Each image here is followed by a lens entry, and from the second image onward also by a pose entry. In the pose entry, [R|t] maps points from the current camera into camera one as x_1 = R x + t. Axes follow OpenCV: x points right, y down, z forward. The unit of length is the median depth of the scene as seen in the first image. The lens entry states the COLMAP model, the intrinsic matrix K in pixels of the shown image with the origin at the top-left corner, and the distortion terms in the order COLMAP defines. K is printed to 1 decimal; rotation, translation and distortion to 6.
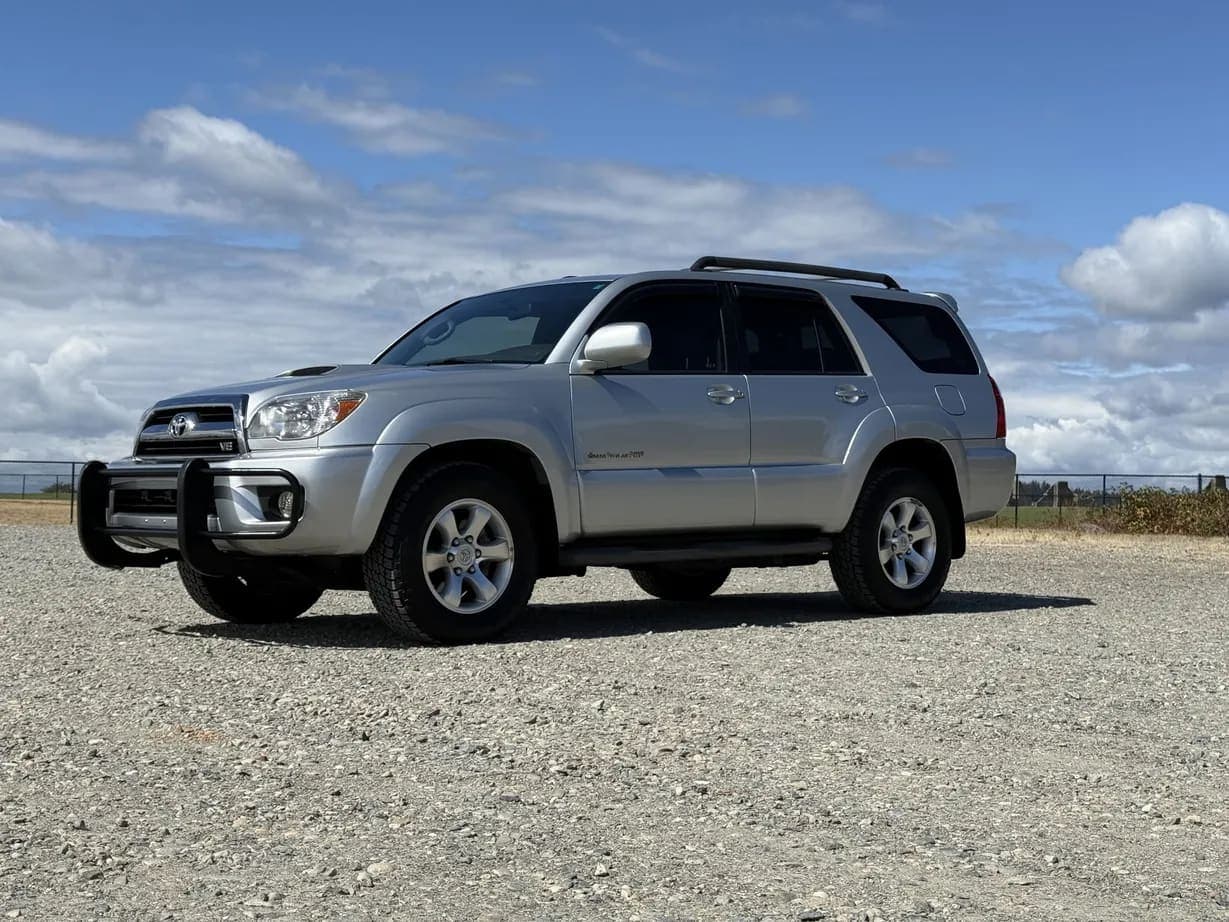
lens RADIAL K [[1756.6, 0, 615.0], [0, 1756.6, 466.0], [0, 0, 1]] dist [0.114288, 0.000000]
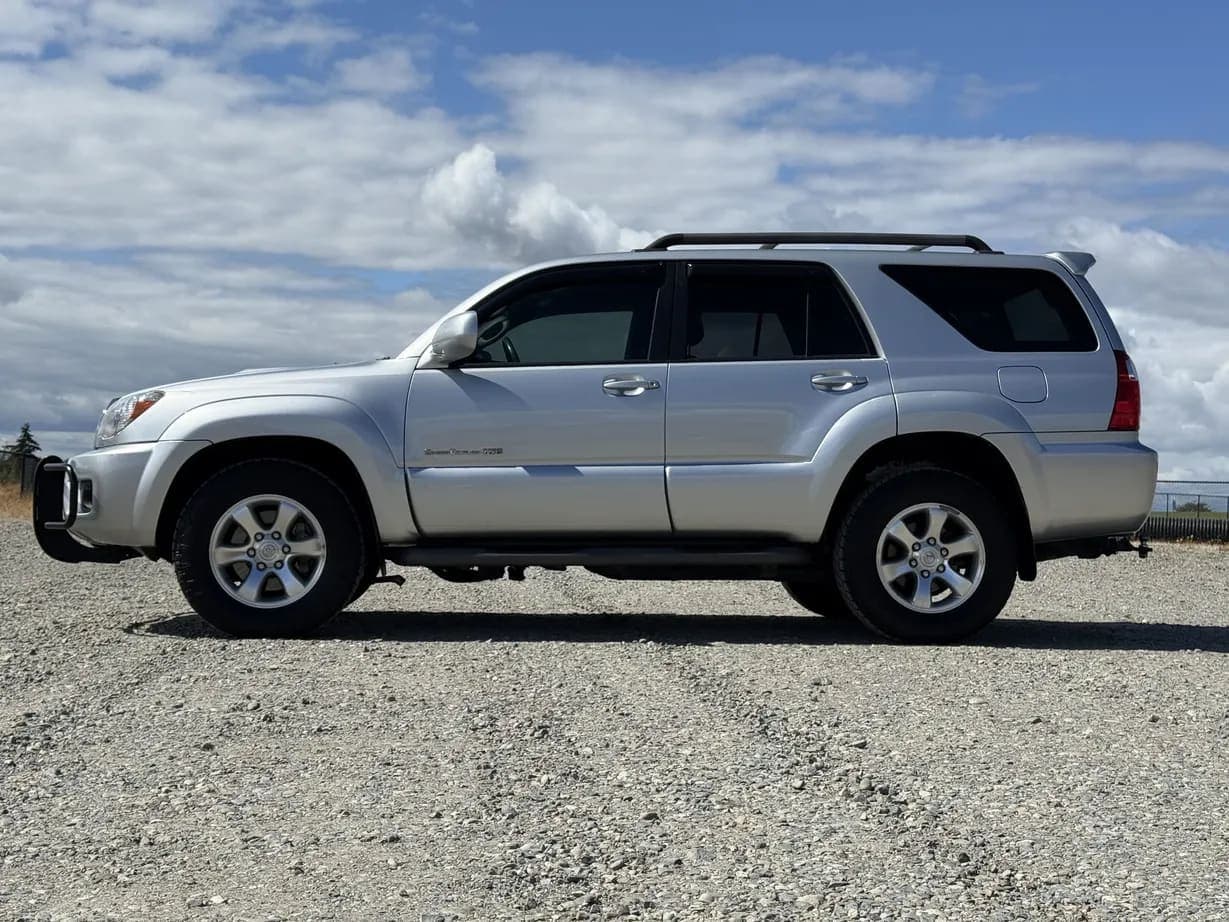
lens RADIAL K [[1756.6, 0, 611.5], [0, 1756.6, 458.0], [0, 0, 1]] dist [0.114288, 0.000000]
pose [[0.795238, -0.005954, -0.606268, 0.559752], [-0.003530, 0.999889, -0.014449, 0.009322], [0.606287, 0.013630, 0.795129, 0.253772]]
